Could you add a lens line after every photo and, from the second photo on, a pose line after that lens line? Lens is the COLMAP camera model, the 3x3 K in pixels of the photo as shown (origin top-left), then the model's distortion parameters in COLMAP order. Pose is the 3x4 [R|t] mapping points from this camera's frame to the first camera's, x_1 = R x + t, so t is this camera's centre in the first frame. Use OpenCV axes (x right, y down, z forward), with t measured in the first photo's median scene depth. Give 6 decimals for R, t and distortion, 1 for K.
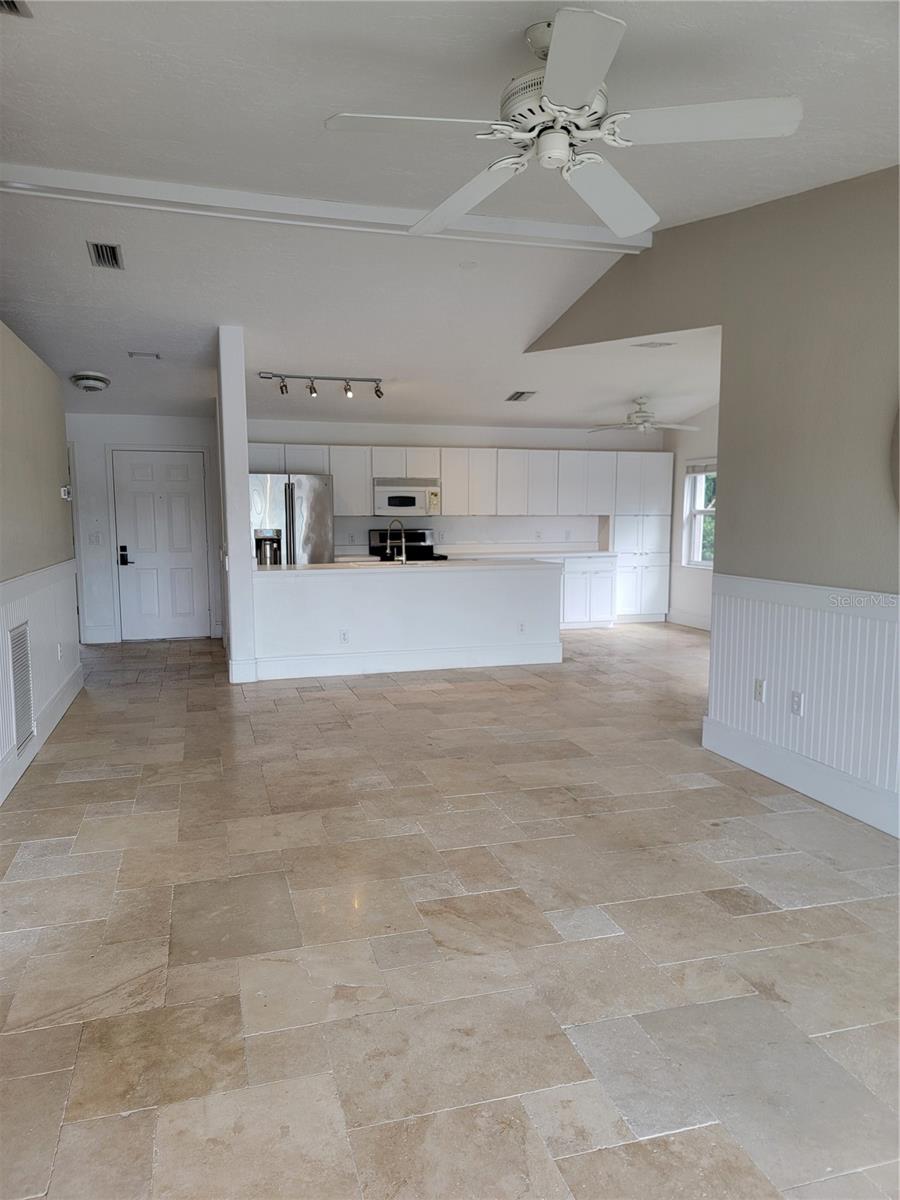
lens RADIAL K [[826.5, 0, 445.2], [0, 826.5, 603.8], [0, 0, 1]] dist [0.087997, -0.072348]
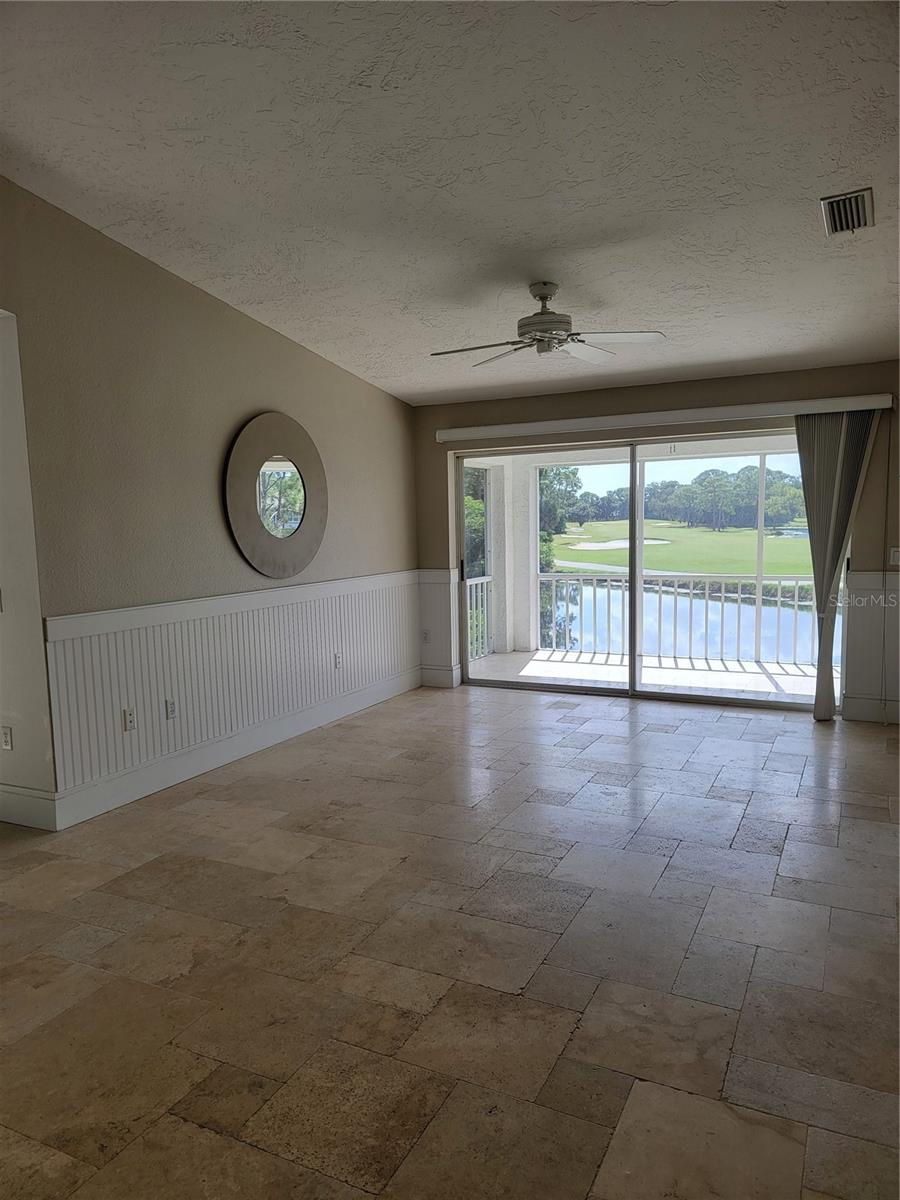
lens RADIAL K [[826.5, 0, 448.5], [0, 826.5, 605.6], [0, 0, 1]] dist [0.087997, -0.072348]
pose [[-0.728375, -0.052185, 0.683188, -0.544991], [0.101081, 0.978001, 0.182471, -0.162840], [-0.677681, 0.201965, -0.707077, 1.349127]]
